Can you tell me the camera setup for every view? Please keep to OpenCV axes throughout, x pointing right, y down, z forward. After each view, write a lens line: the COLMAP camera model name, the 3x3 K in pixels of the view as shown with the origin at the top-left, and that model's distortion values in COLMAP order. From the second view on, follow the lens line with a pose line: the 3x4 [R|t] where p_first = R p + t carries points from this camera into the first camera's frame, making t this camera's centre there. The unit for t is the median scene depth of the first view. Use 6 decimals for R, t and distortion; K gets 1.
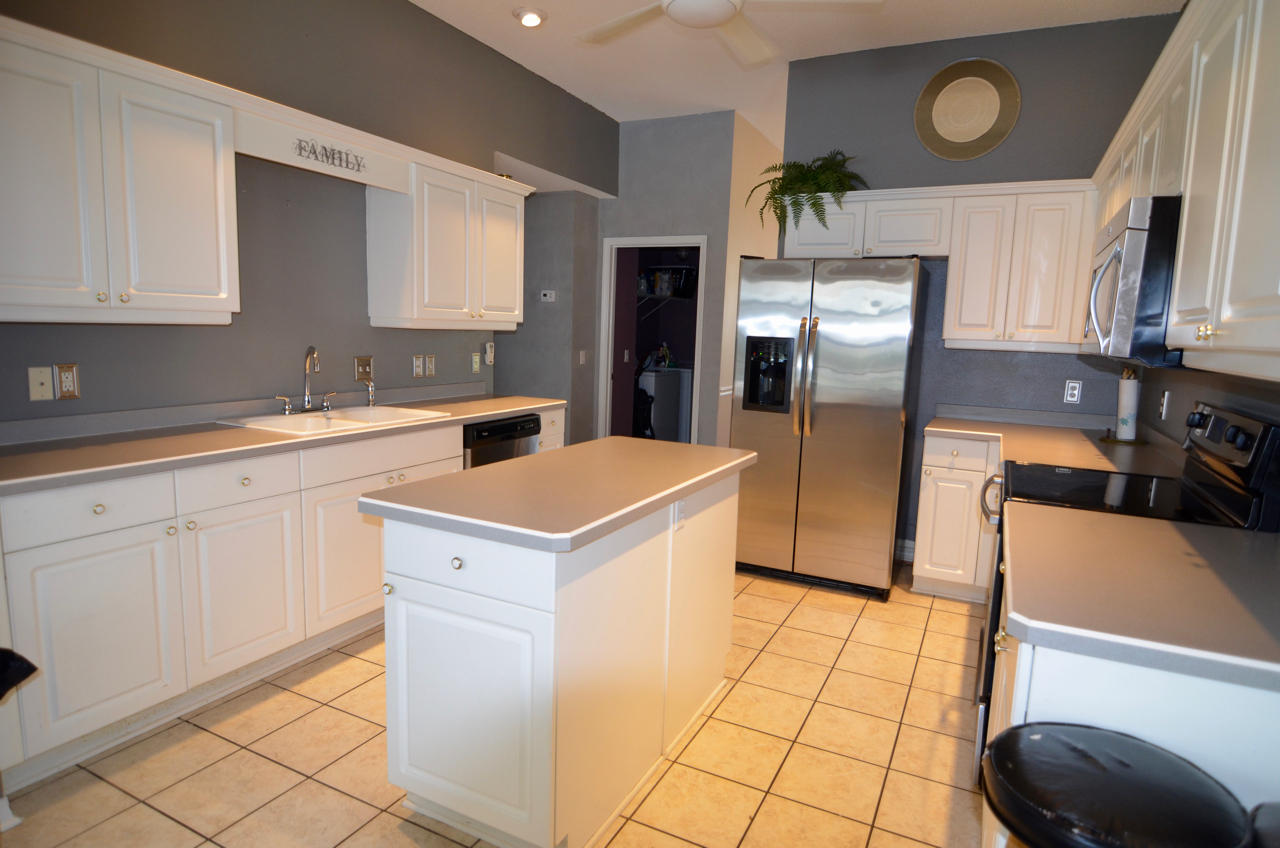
lens RADIAL K [[710.3, 0, 643.7], [0, 710.3, 426.1], [0, 0, 1]] dist [0.000955, -0.018058]
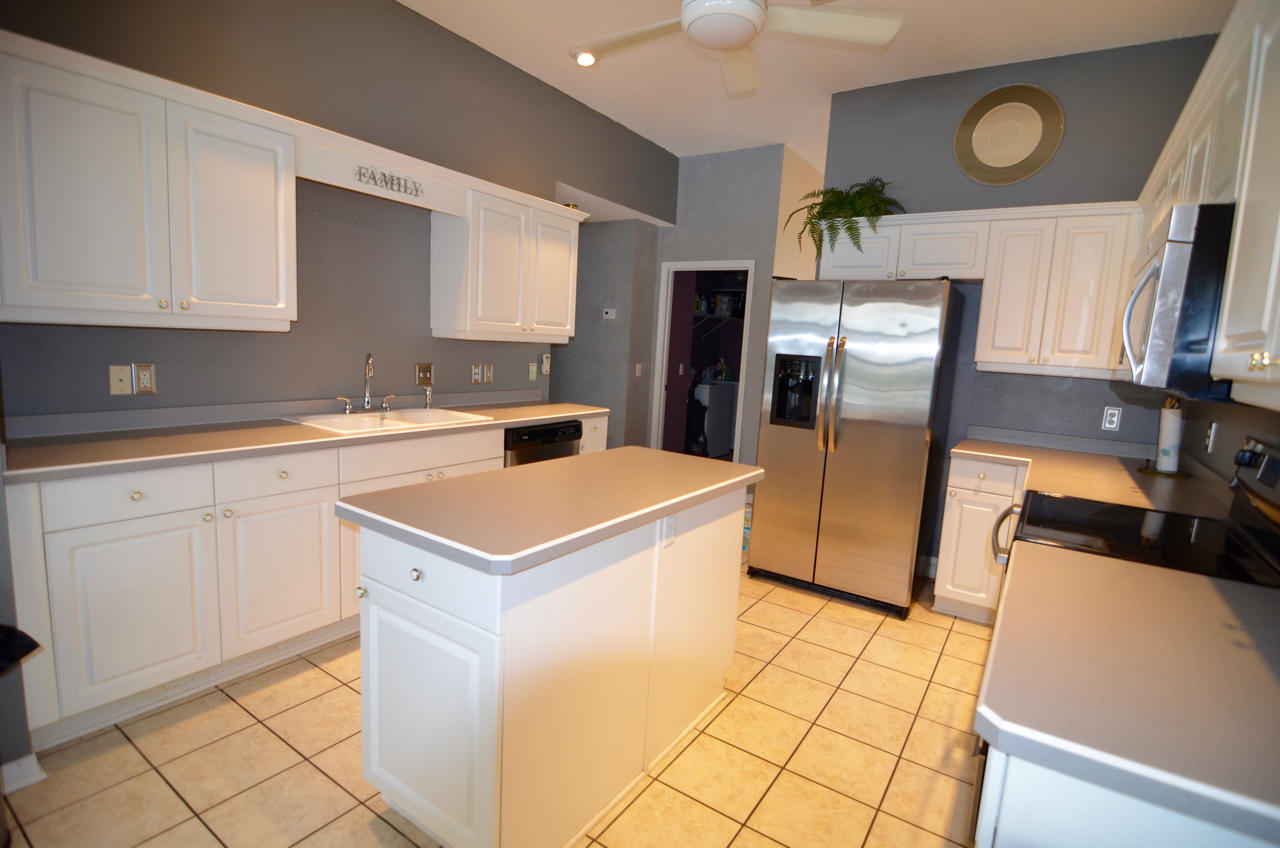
lens RADIAL K [[607.9, 0, 650.2], [0, 607.9, 423.7], [0, 0, 1]] dist [-0.008426, -0.009559]
pose [[0.991855, 0.038196, -0.121511, 0.090884], [-0.039165, 0.999217, -0.005592, -0.014494], [0.121202, 0.010305, 0.992574, 0.115503]]
